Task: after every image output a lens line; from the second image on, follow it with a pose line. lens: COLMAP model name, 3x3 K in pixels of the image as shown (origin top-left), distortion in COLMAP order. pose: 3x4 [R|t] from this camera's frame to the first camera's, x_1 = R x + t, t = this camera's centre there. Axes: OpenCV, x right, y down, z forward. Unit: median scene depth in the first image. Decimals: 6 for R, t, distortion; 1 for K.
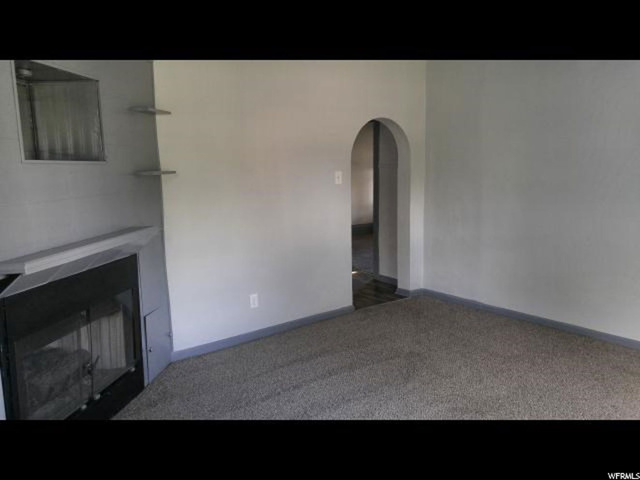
lens RADIAL K [[479.6, 0, 320.0], [0, 479.6, 240.0], [0, 0, 1]] dist [0.010558, 0.003899]
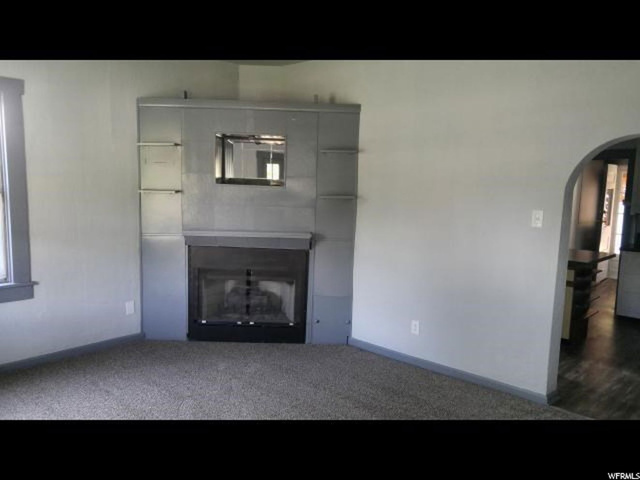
lens RADIAL K [[479.6, 0, 320.0], [0, 479.6, 240.0], [0, 0, 1]] dist [0.010558, 0.003899]
pose [[0.160124, 0.146930, -0.976100, 0.823979], [-0.179940, 0.976636, 0.117493, -0.141745], [0.970558, 0.156826, 0.182821, 0.608976]]
